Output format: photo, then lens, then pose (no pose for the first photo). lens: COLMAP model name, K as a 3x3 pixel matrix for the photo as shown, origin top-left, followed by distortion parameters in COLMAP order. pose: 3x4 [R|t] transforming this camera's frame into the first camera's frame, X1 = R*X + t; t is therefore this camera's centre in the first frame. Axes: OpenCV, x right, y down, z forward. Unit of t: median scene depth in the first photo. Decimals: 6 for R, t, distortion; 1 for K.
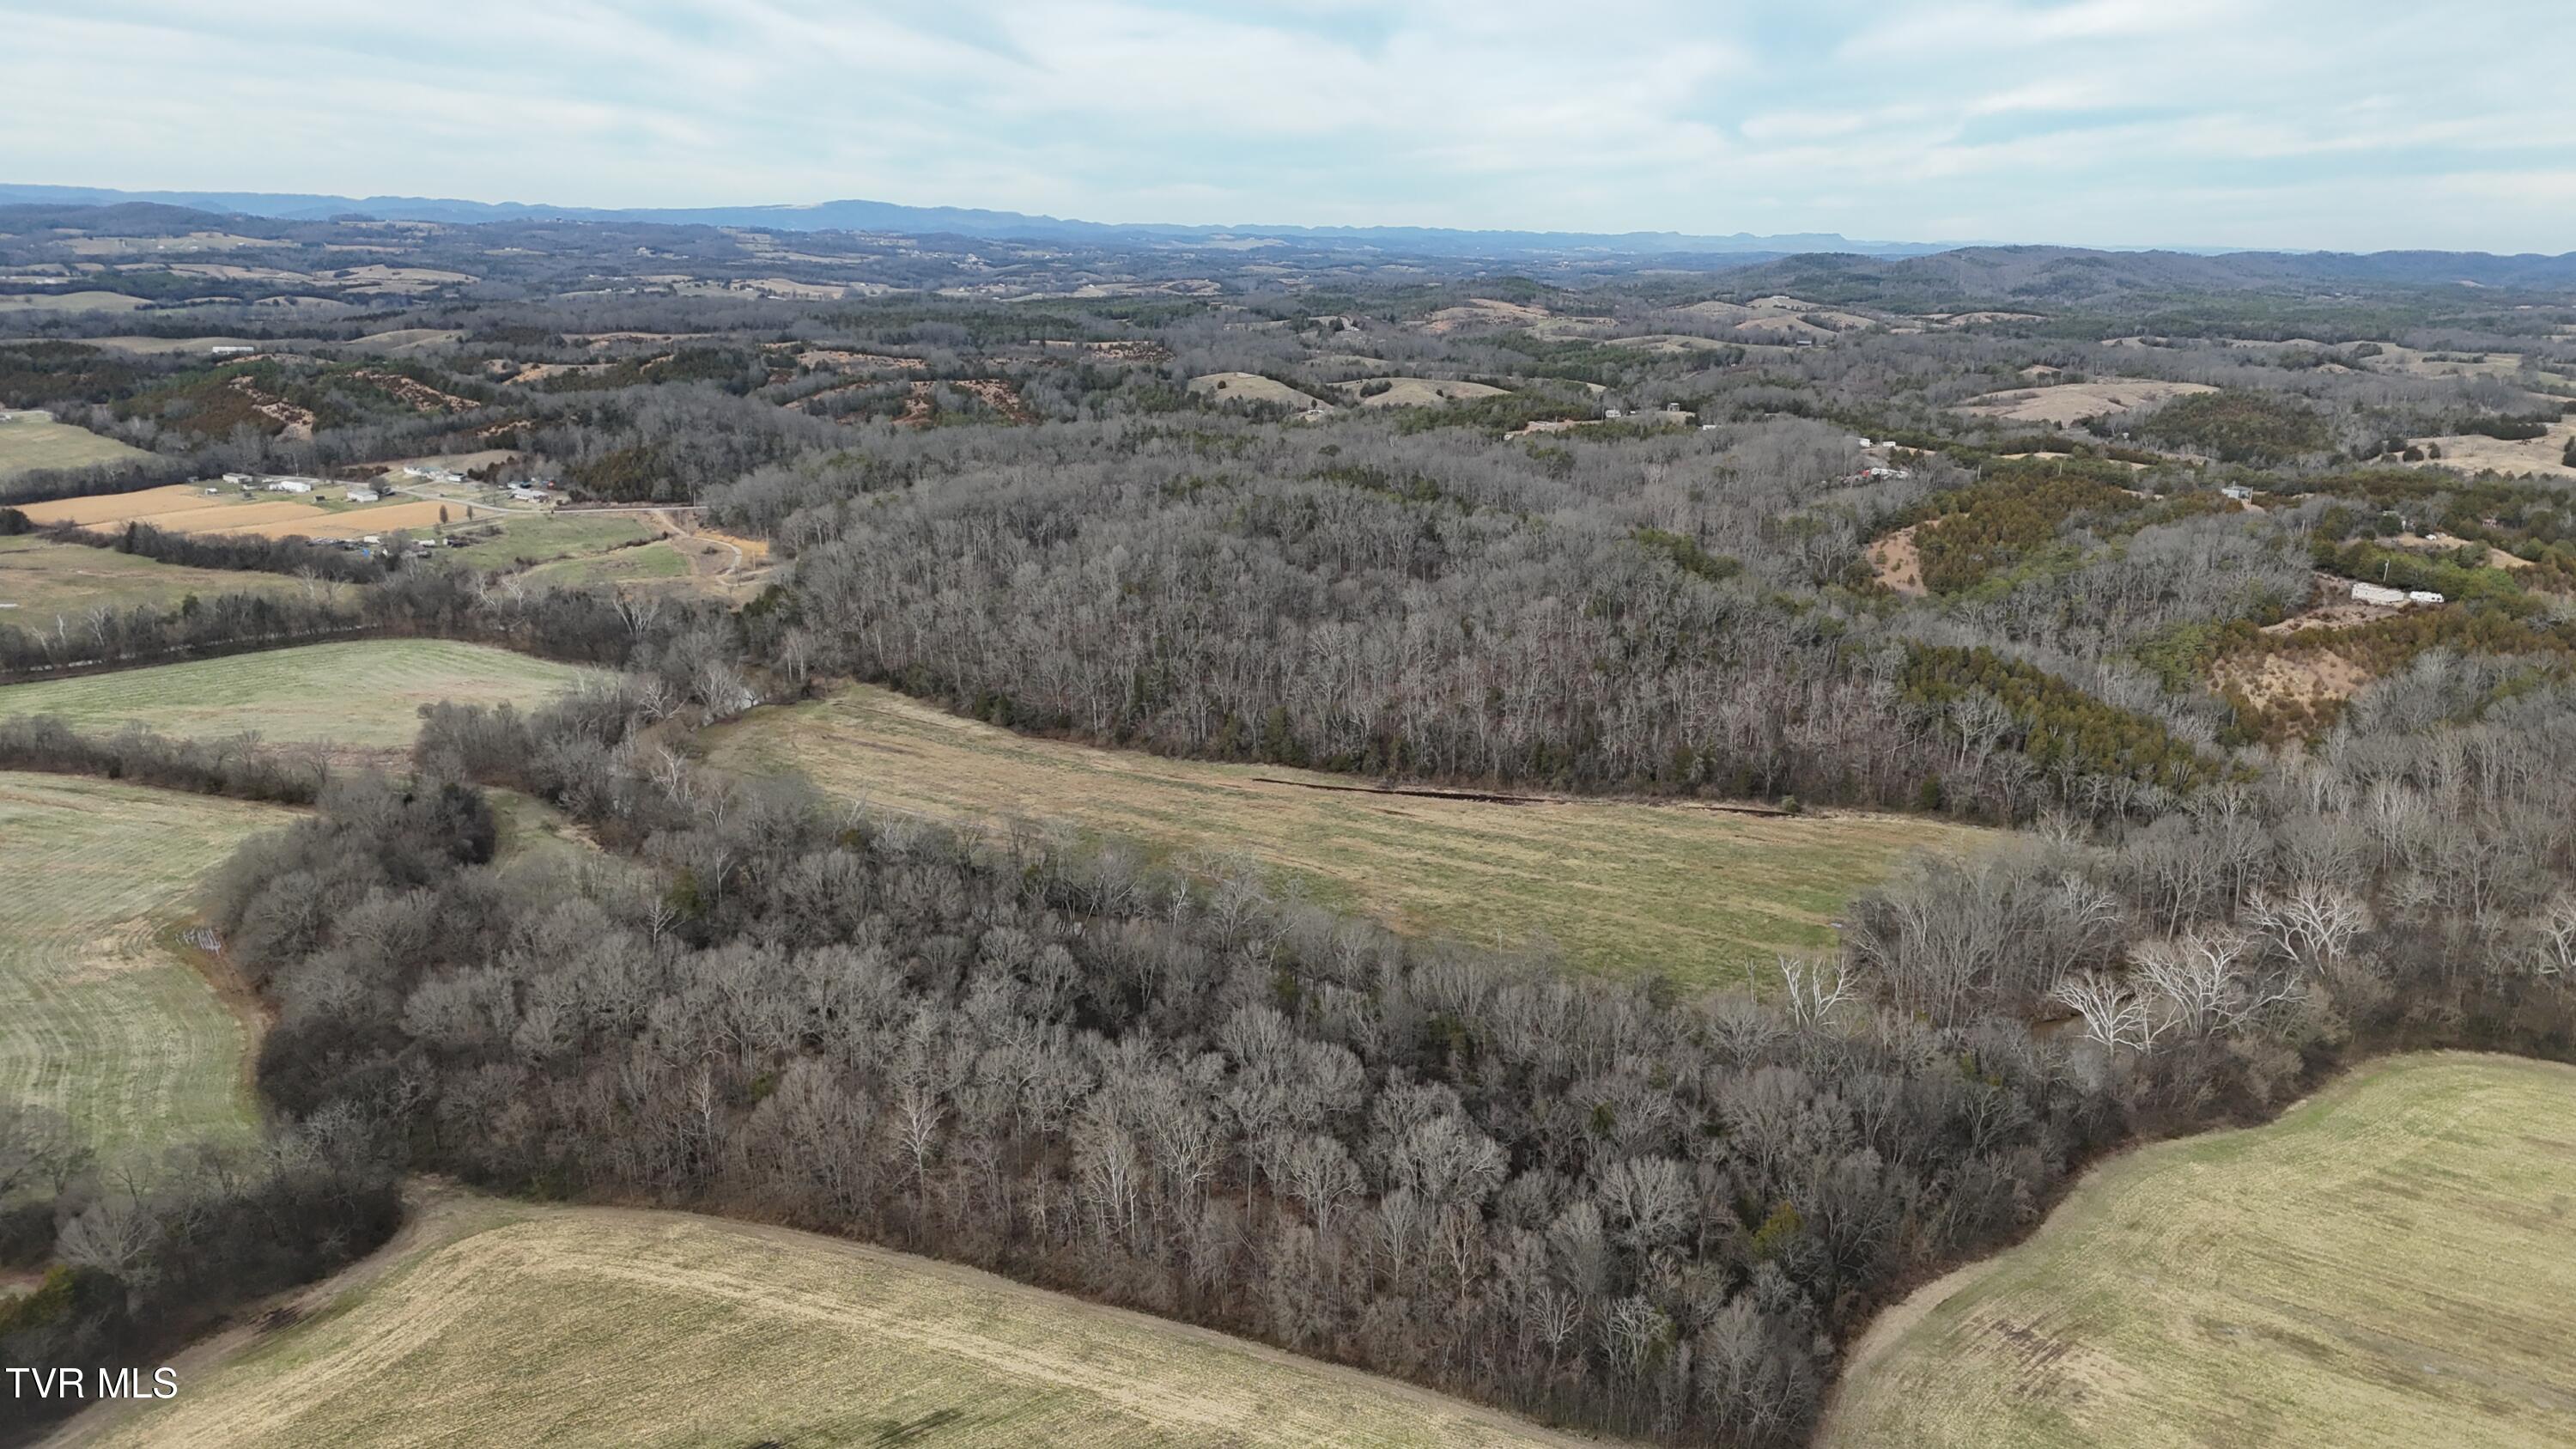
lens RADIAL K [[1899.2, 0, 1283.1], [0, 1899.2, 733.0], [0, 0, 1]] dist [0.090859, -0.118612]
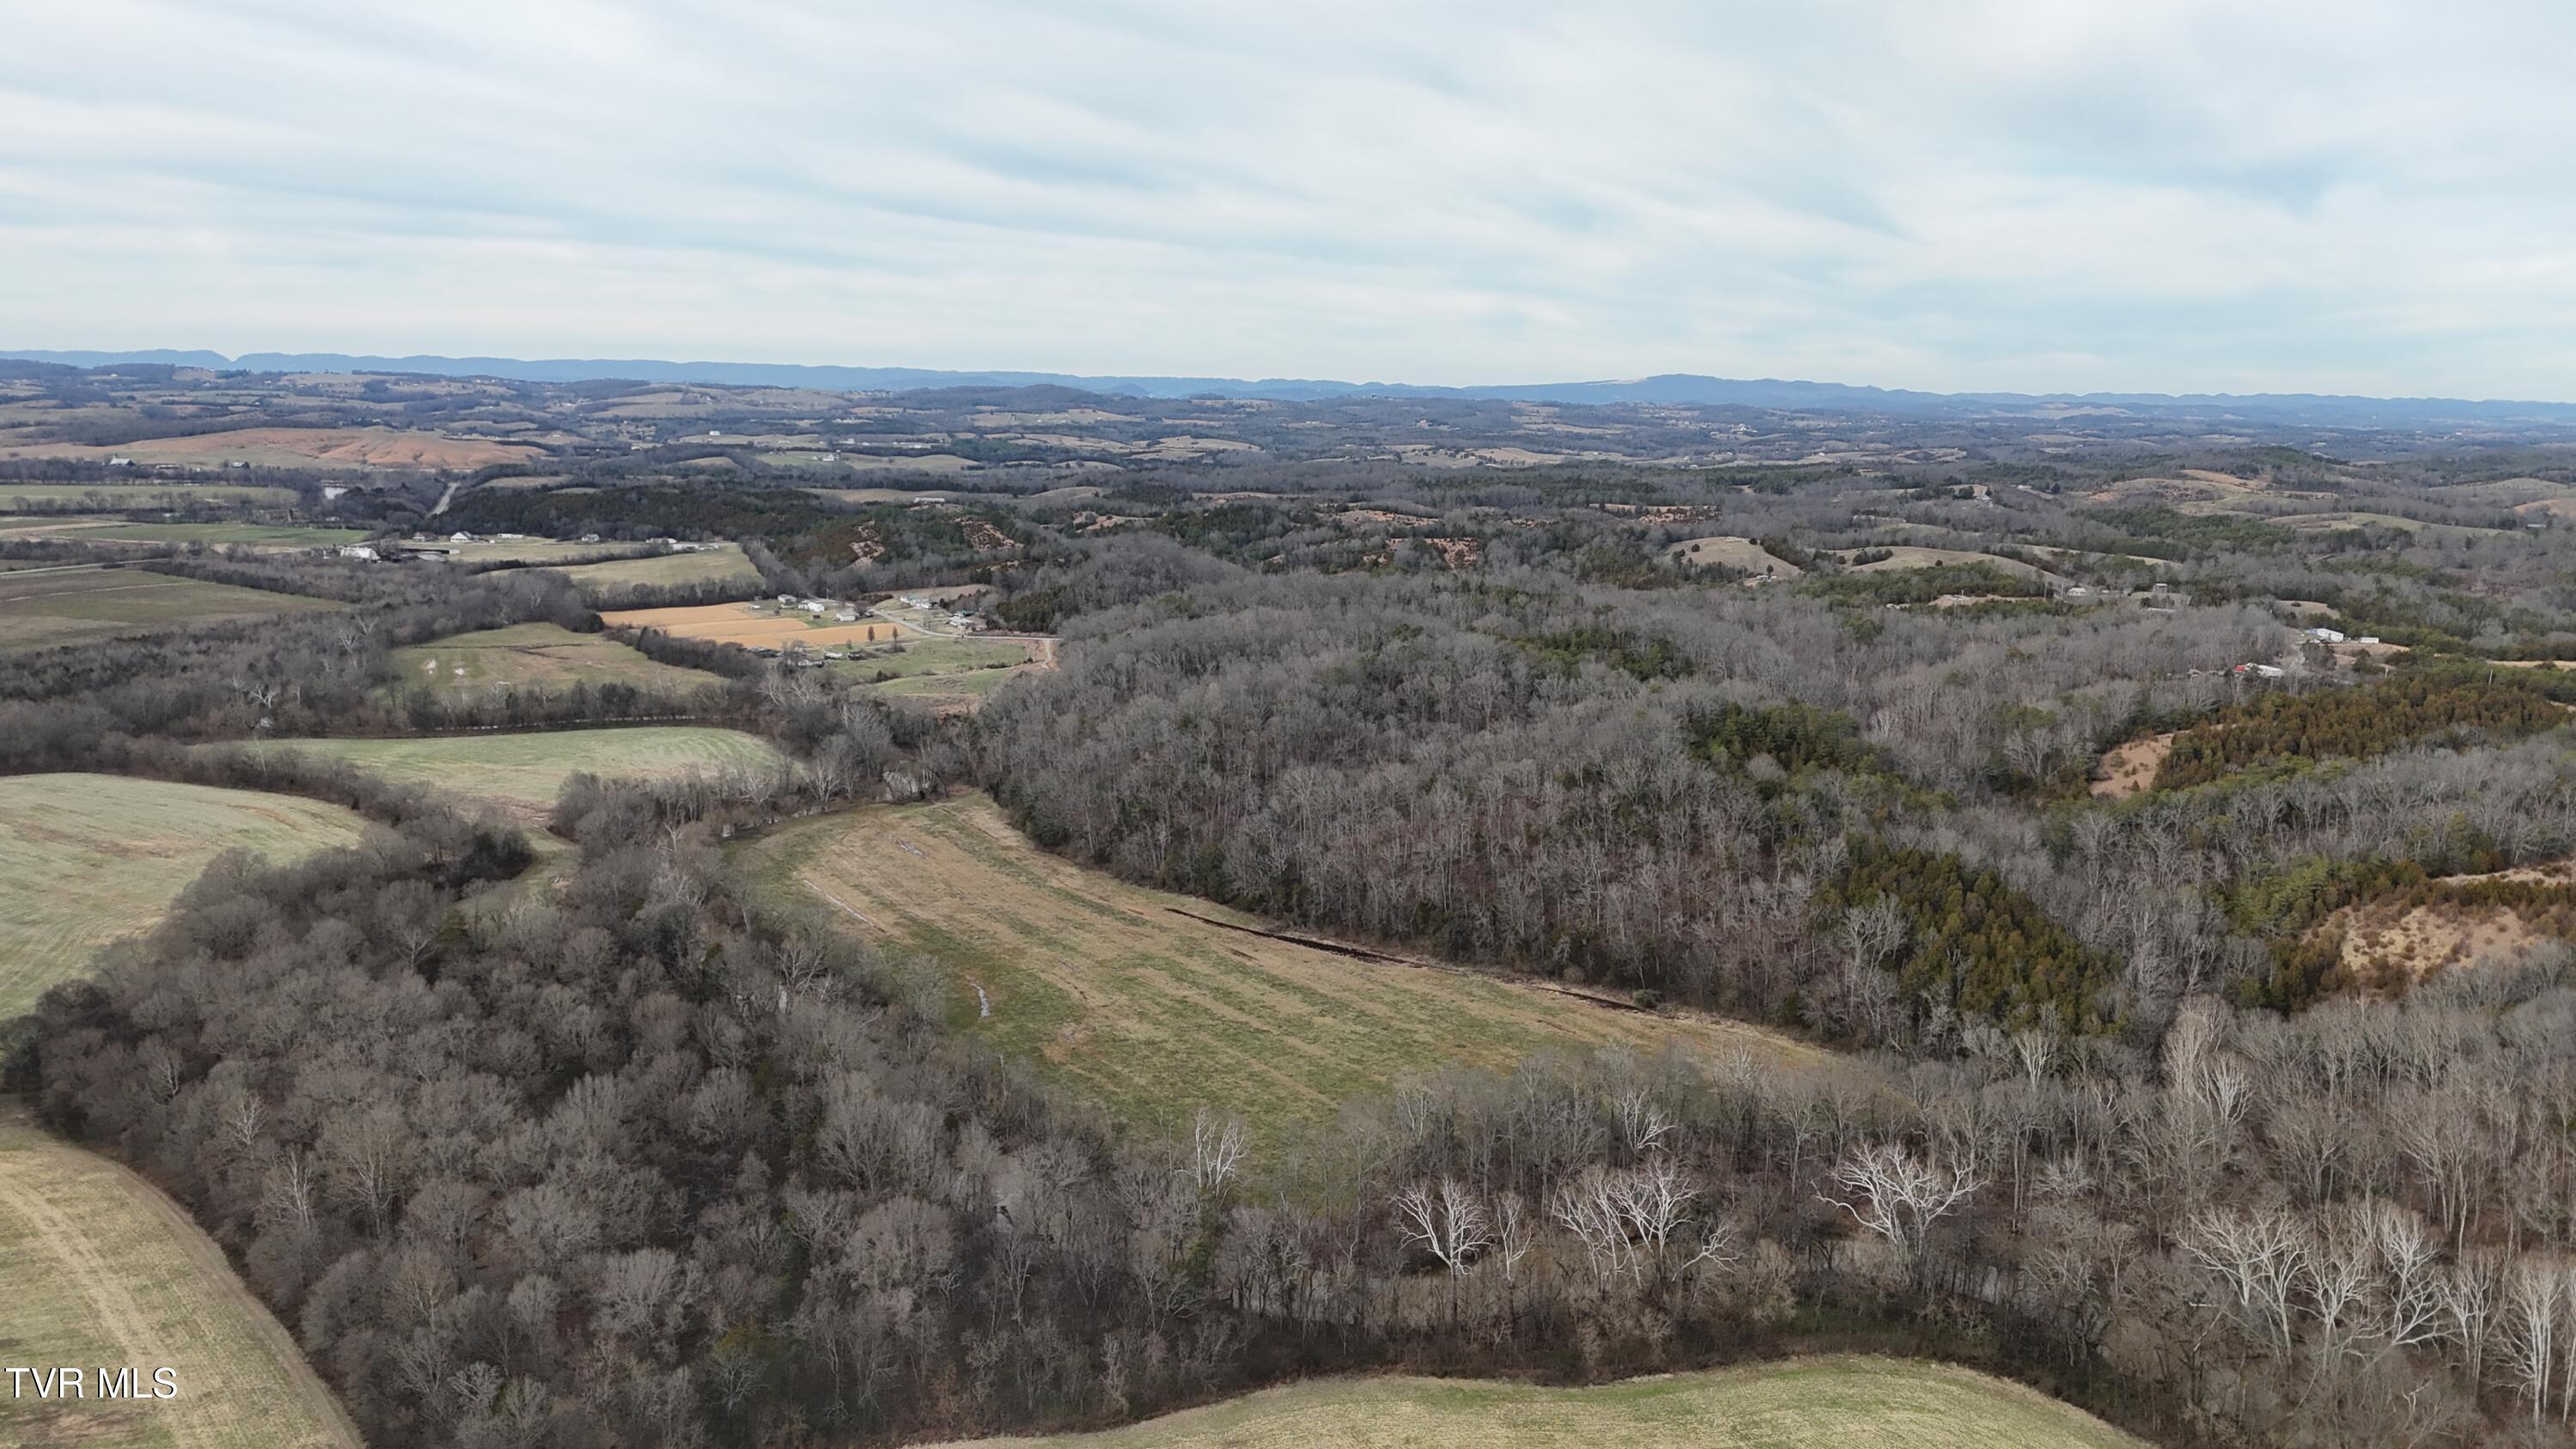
lens RADIAL K [[1899.2, 0, 1283.1], [0, 1899.2, 733.0], [0, 0, 1]] dist [0.090859, -0.118612]
pose [[0.904811, 0.071754, -0.419724, 0.251659], [-0.107670, 0.992221, -0.062481, -0.006760], [0.411976, 0.101725, 0.905499, 0.047663]]
